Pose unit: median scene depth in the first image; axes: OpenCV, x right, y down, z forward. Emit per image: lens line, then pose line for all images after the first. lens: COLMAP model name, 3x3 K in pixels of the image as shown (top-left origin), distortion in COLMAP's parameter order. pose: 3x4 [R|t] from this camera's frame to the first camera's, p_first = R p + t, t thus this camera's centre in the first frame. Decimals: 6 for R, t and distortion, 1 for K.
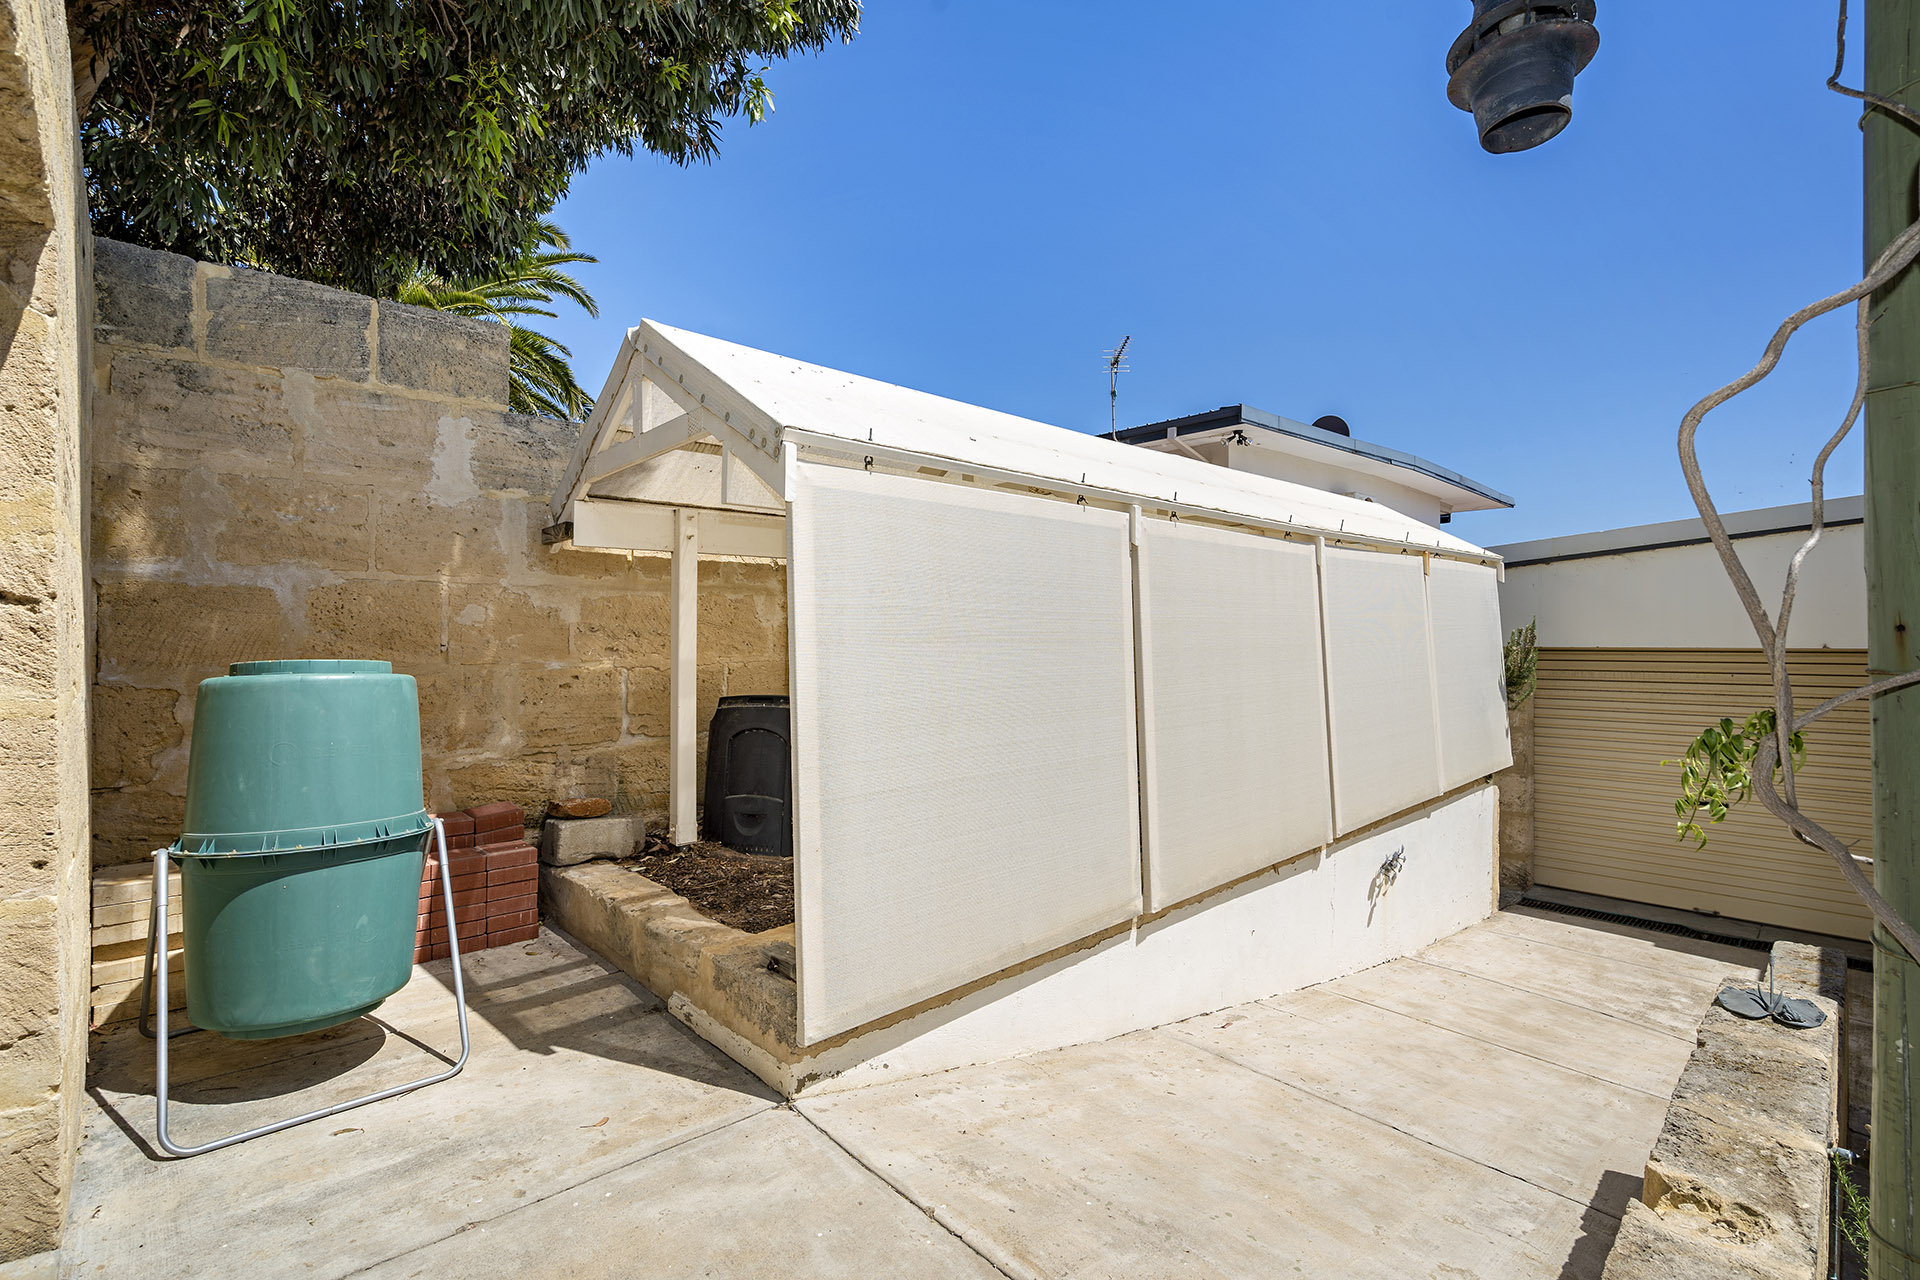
lens RADIAL K [[898.1, 0, 965.0], [0, 898.1, 640.8], [0, 0, 1]] dist [0.011417, 0.000488]
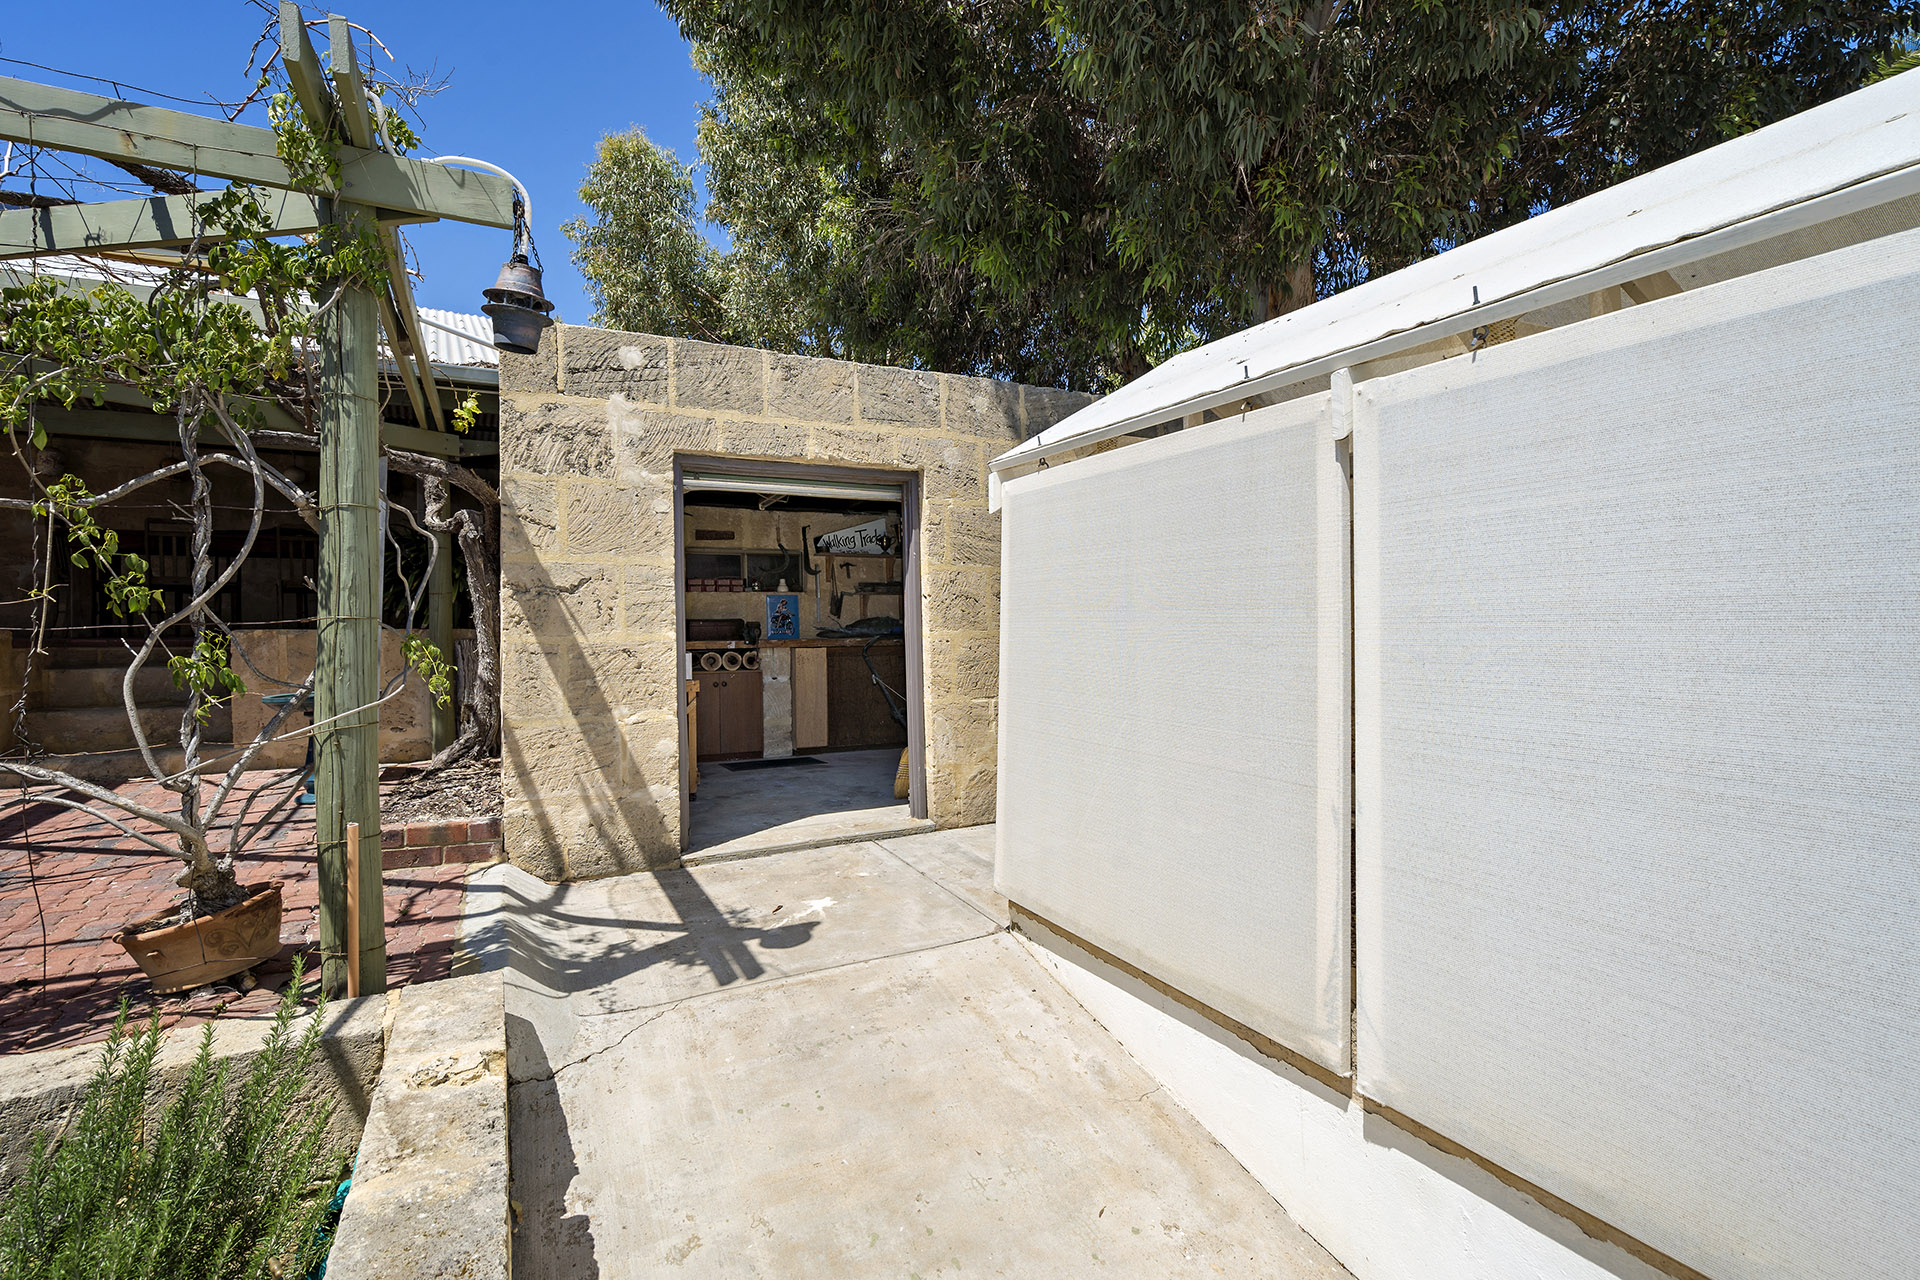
lens RADIAL K [[898.1, 0, 967.2], [0, 898.1, 626.8], [0, 0, 1]] dist [0.011417, 0.000488]
pose [[-0.305268, 0.006616, -0.952244, 1.399545], [0.004012, 0.999976, 0.005661, 0.017513], [0.952258, -0.002092, -0.305287, 1.616576]]
